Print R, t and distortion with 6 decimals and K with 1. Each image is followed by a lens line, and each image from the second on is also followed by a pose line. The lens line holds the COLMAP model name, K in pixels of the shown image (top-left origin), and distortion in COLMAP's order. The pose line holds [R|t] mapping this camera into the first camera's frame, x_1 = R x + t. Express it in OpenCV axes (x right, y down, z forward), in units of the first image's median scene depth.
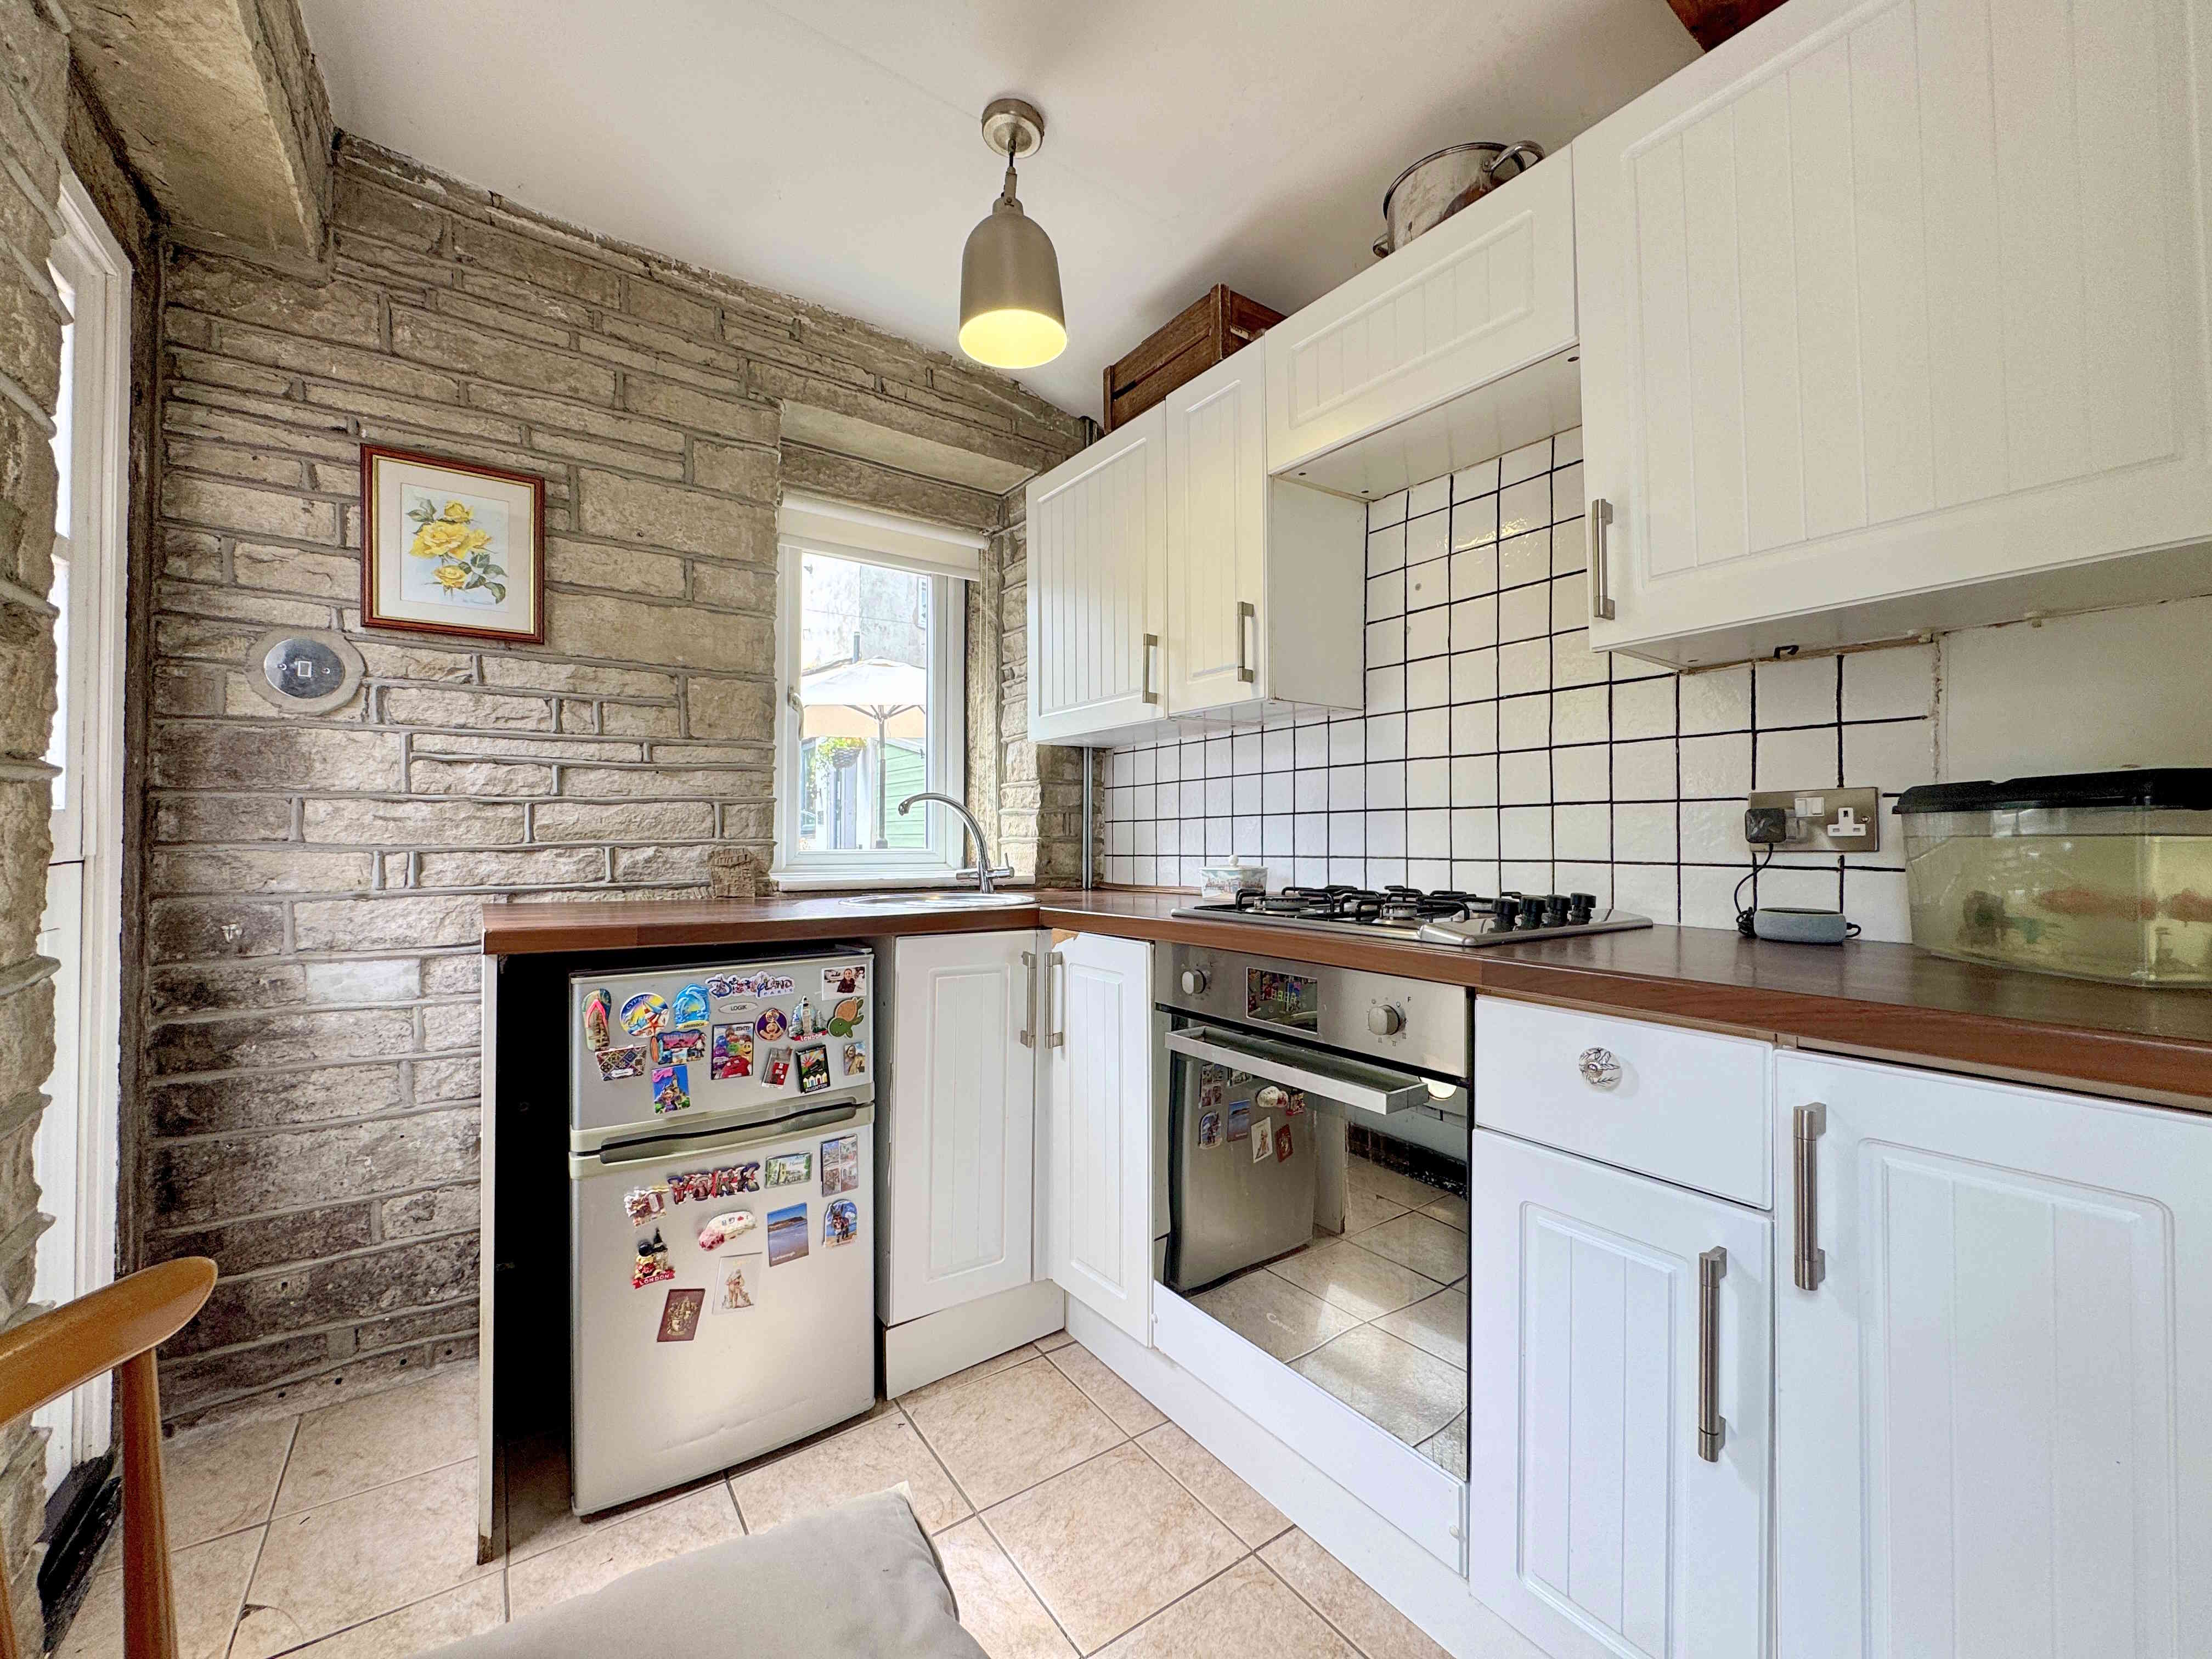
lens RADIAL K [[877.9, 0, 1102.0], [0, 877.9, 831.6], [0, 0, 1]] dist [-0.006588, 0.000929]
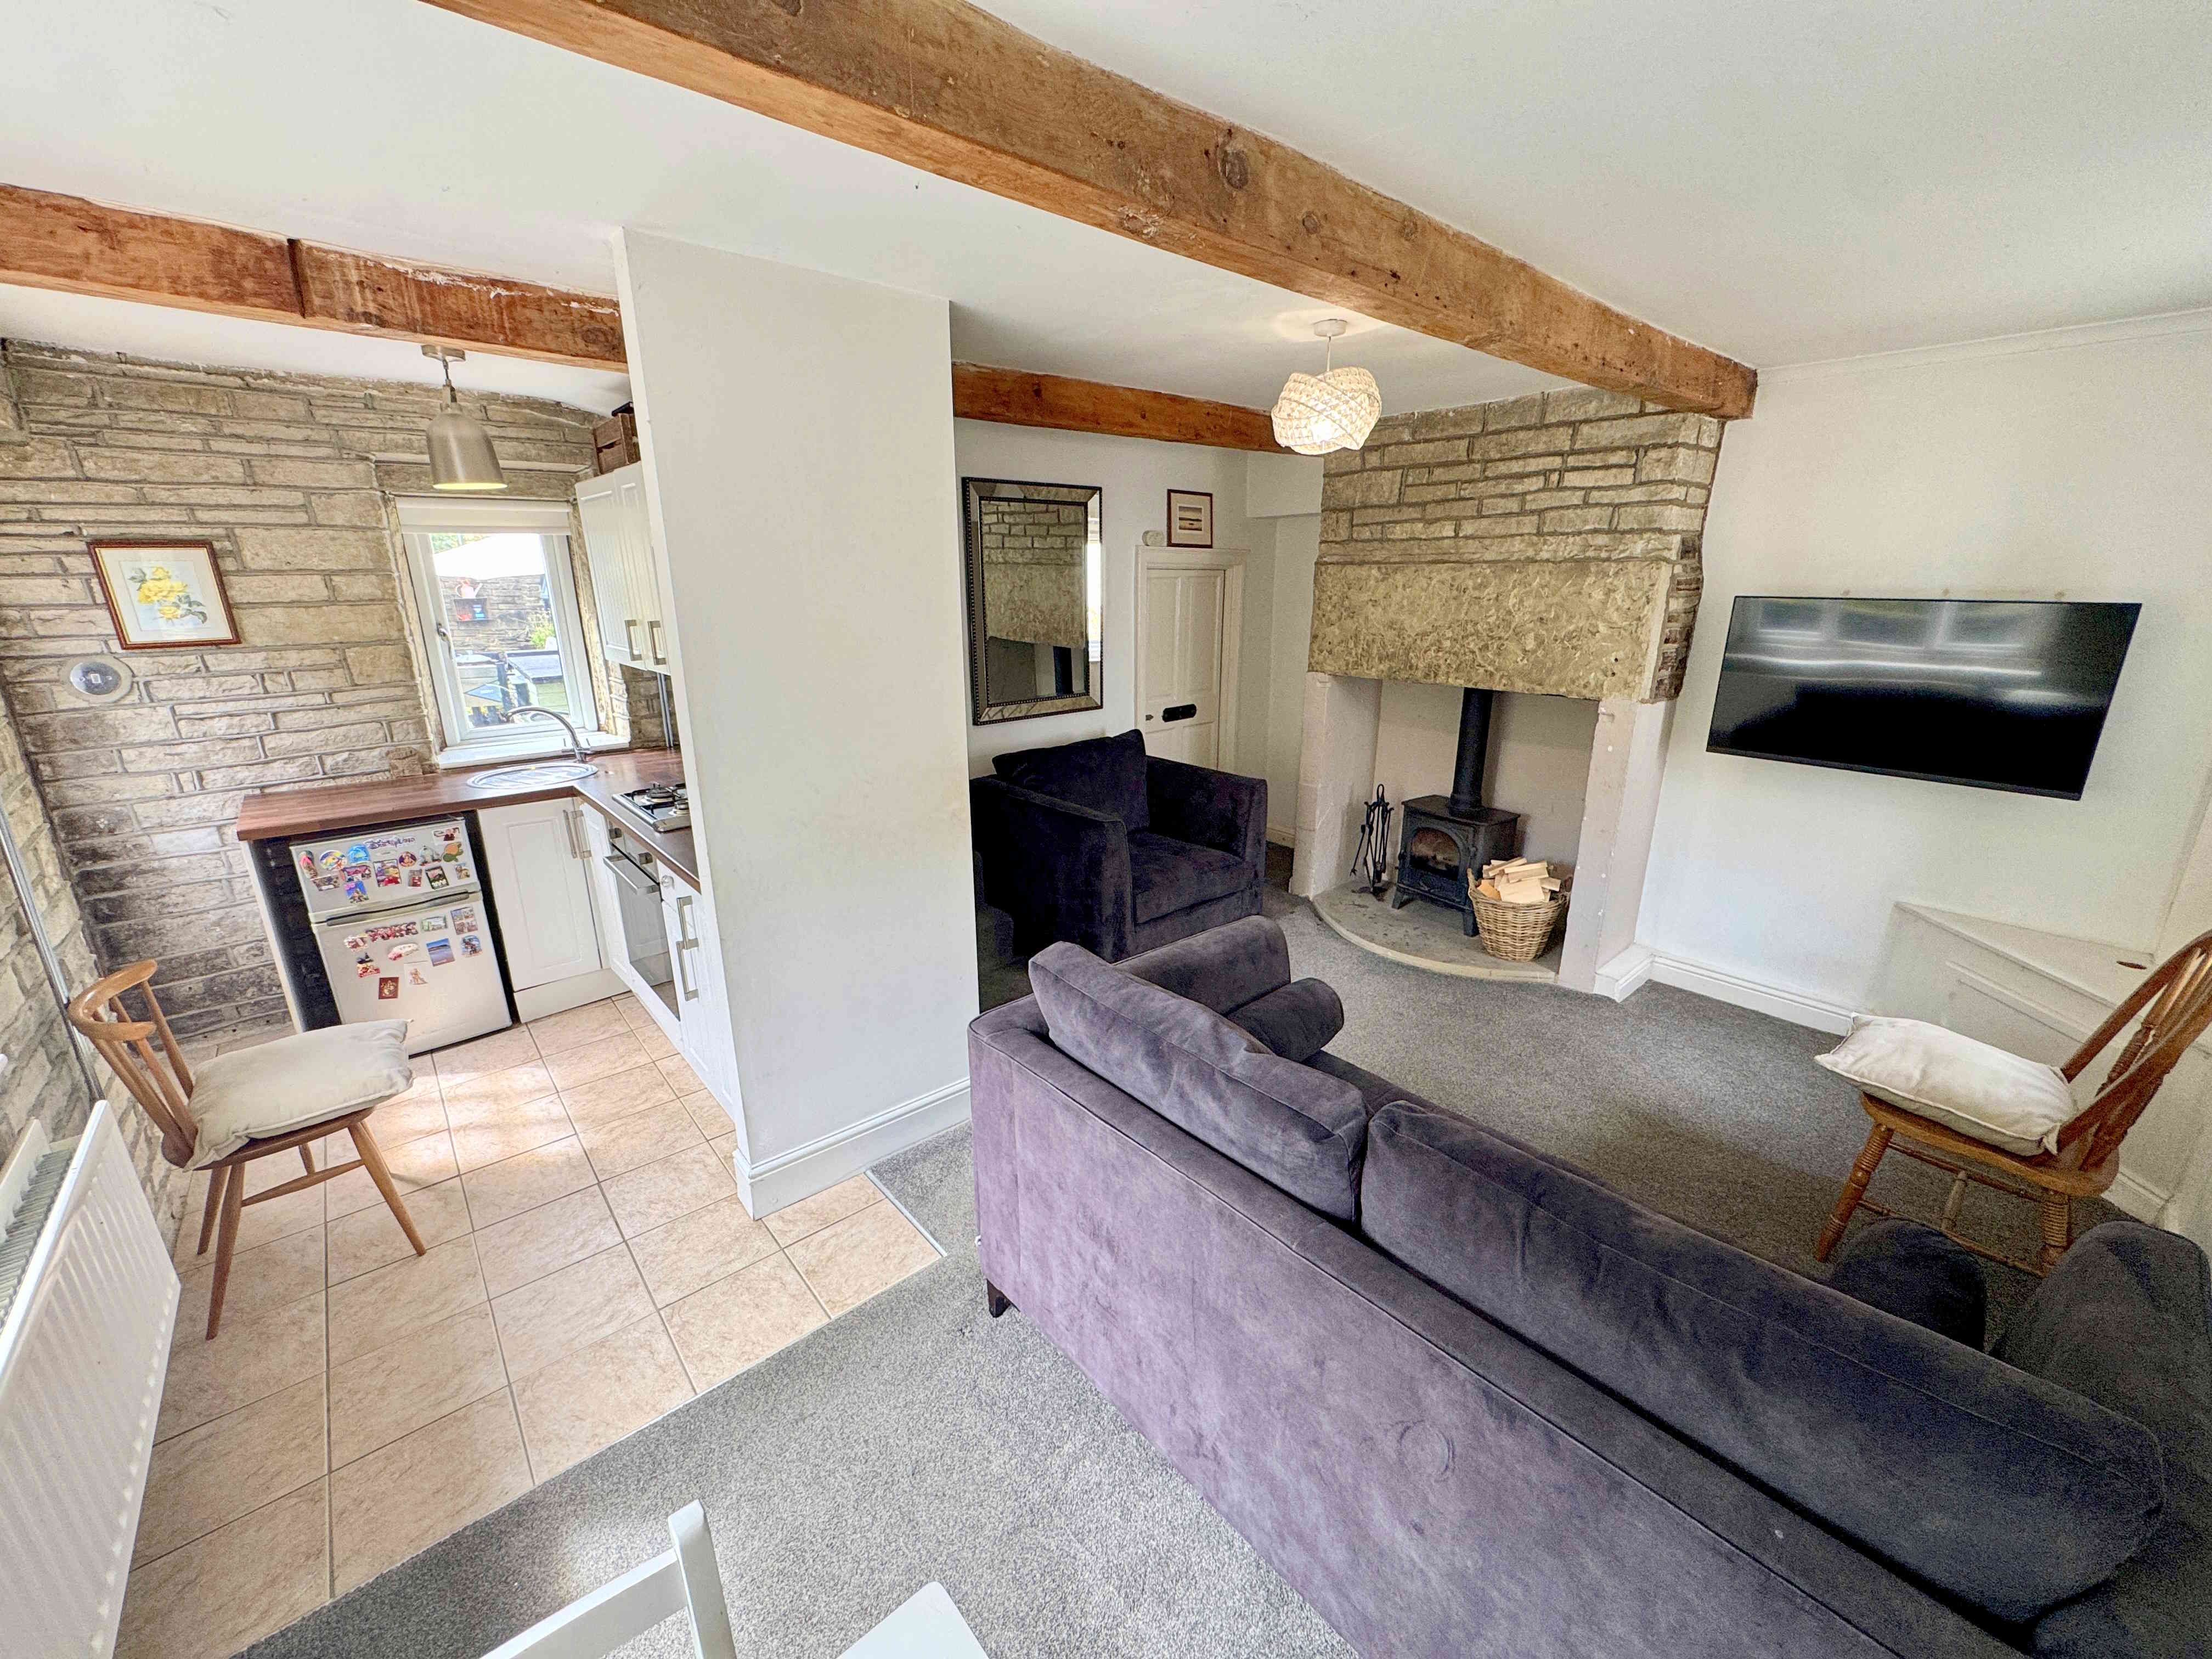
lens RADIAL K [[877.9, 0, 1102.5], [0, 877.9, 829.5], [0, 0, 1]] dist [-0.006588, 0.000929]
pose [[0.994968, -0.035717, 0.093613, 0.935150], [0.006452, 0.955206, 0.295870, -0.392666], [-0.099988, -0.293778, 0.950630, -0.967604]]
